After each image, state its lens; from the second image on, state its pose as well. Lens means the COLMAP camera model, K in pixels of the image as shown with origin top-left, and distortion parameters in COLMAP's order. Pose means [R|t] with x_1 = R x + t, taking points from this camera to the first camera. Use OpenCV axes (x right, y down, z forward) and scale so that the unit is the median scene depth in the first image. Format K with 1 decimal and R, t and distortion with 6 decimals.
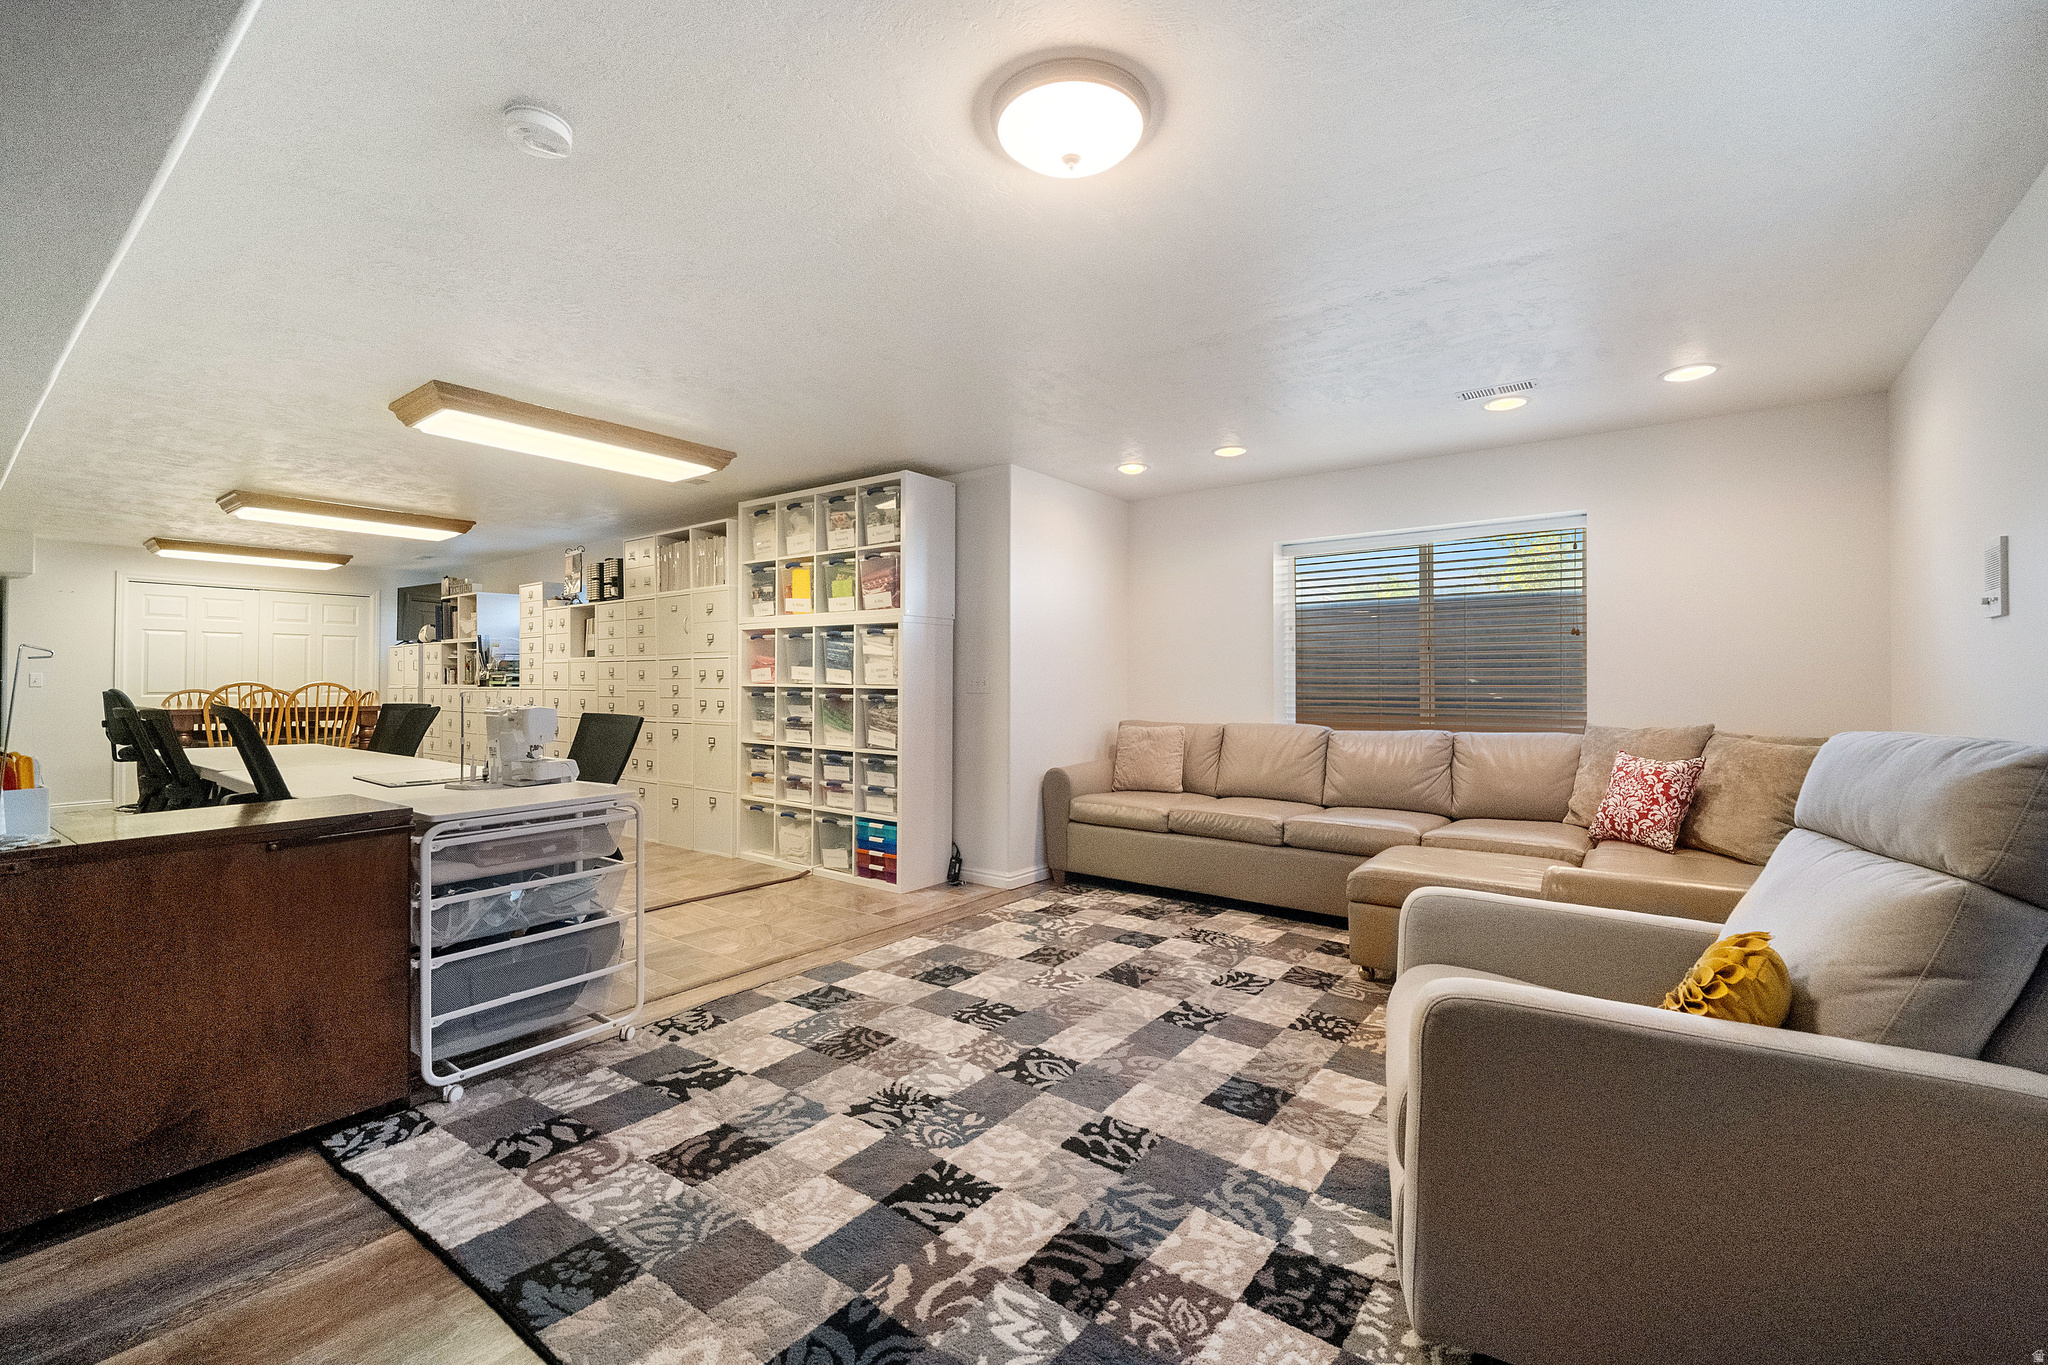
lens RADIAL K [[860.2, 0, 1022.2], [0, 860.2, 678.1], [0, 0, 1]] dist [0.015188, -0.000784]
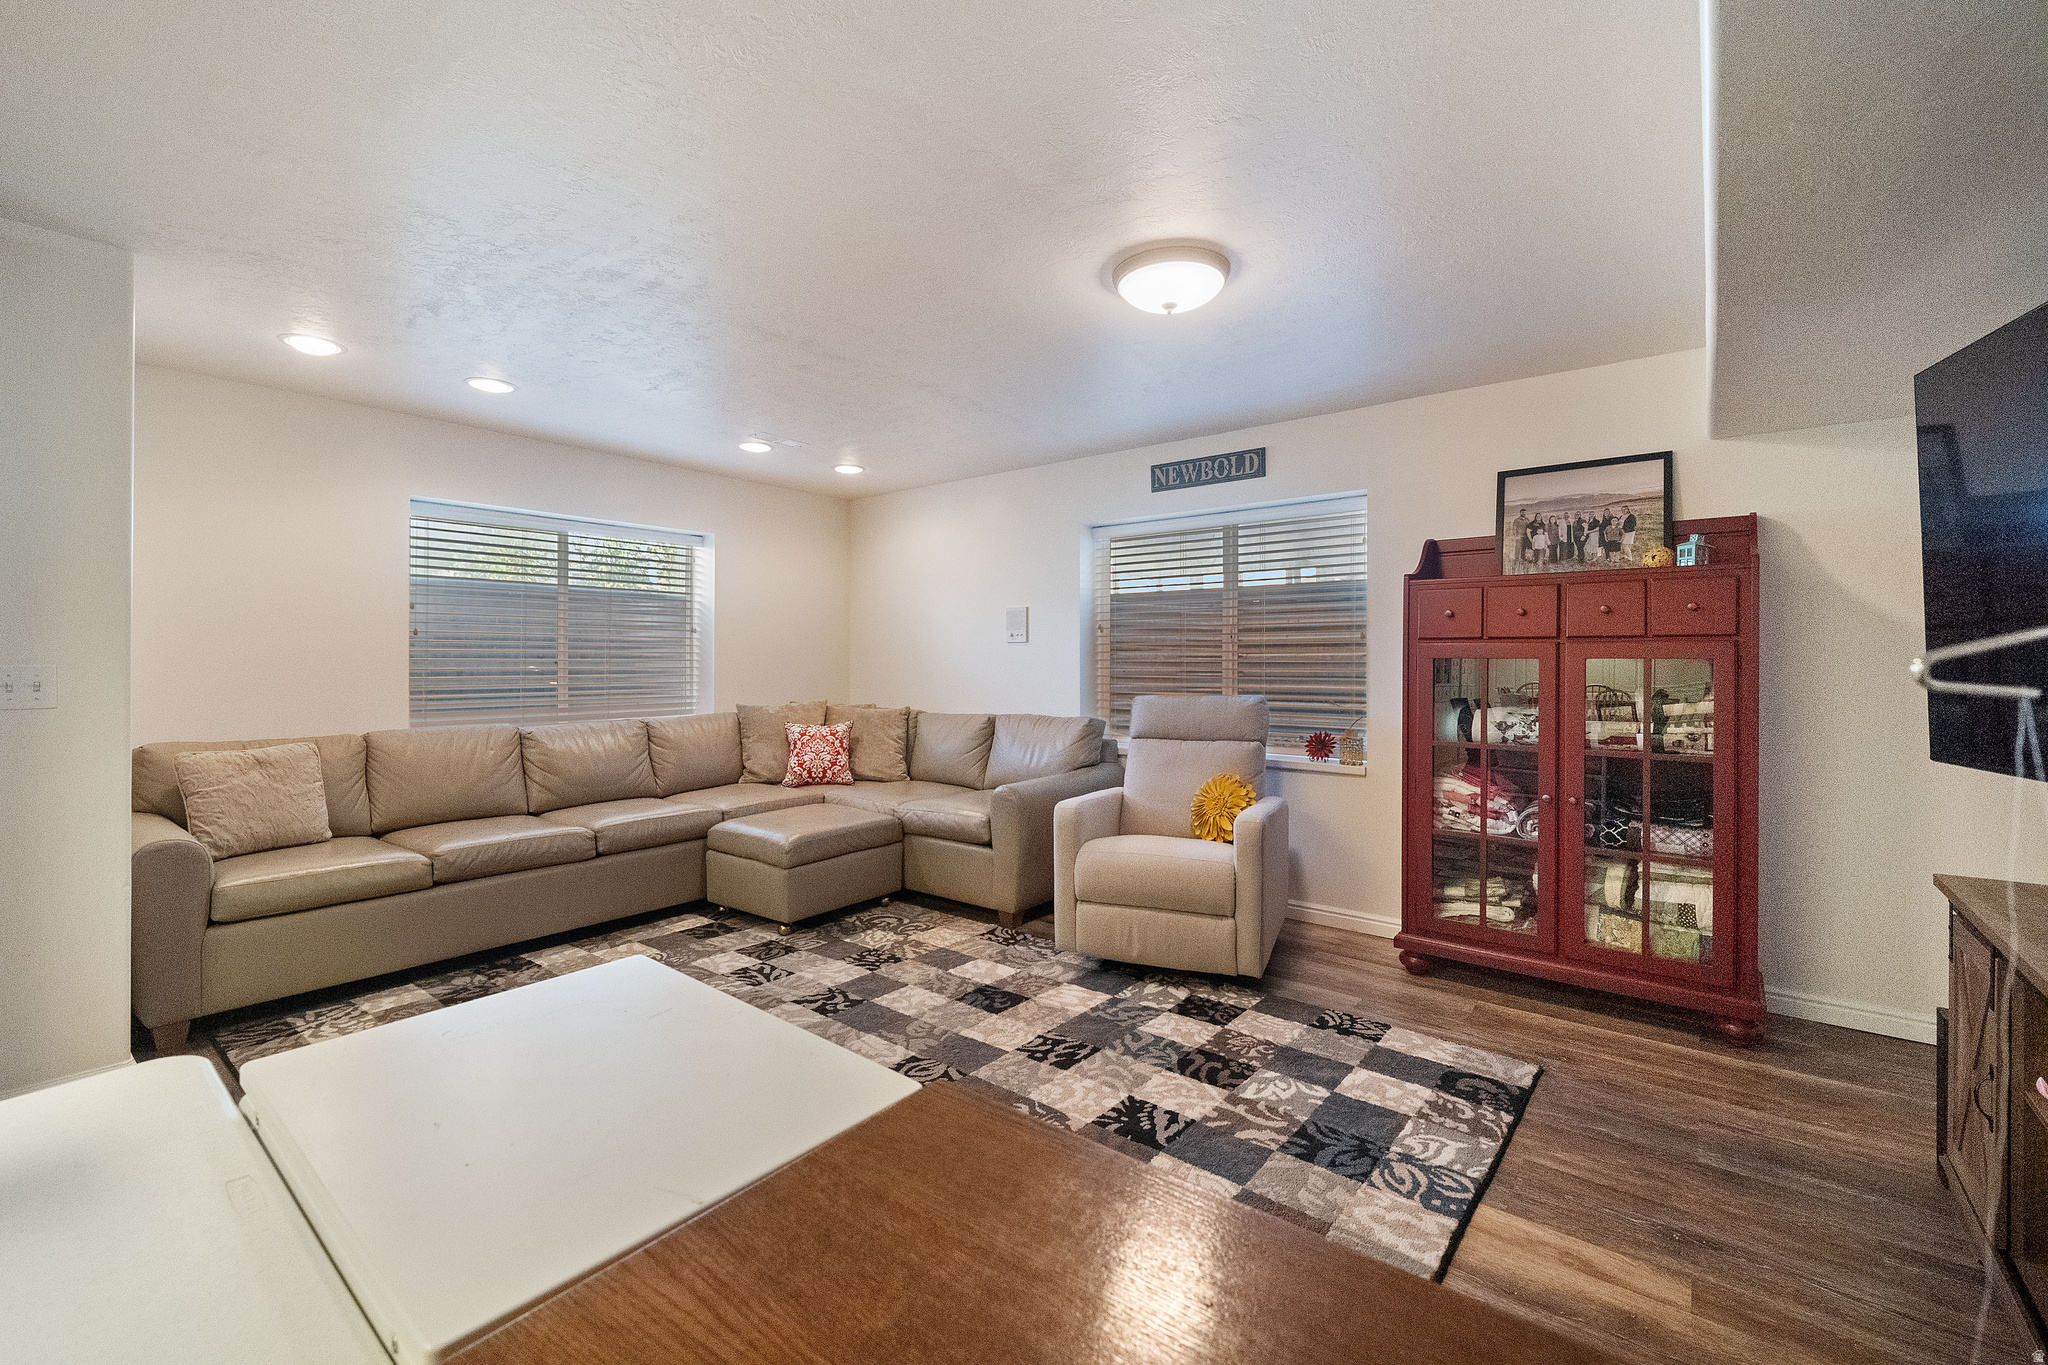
lens RADIAL K [[860.2, 0, 1018.2], [0, 860.2, 669.7], [0, 0, 1]] dist [0.015188, -0.000784]
pose [[0.022785, -0.009382, 0.999696, -0.910451], [-0.003610, 0.999949, 0.009467, -0.017562], [-0.999734, -0.003825, 0.022750, 0.827255]]
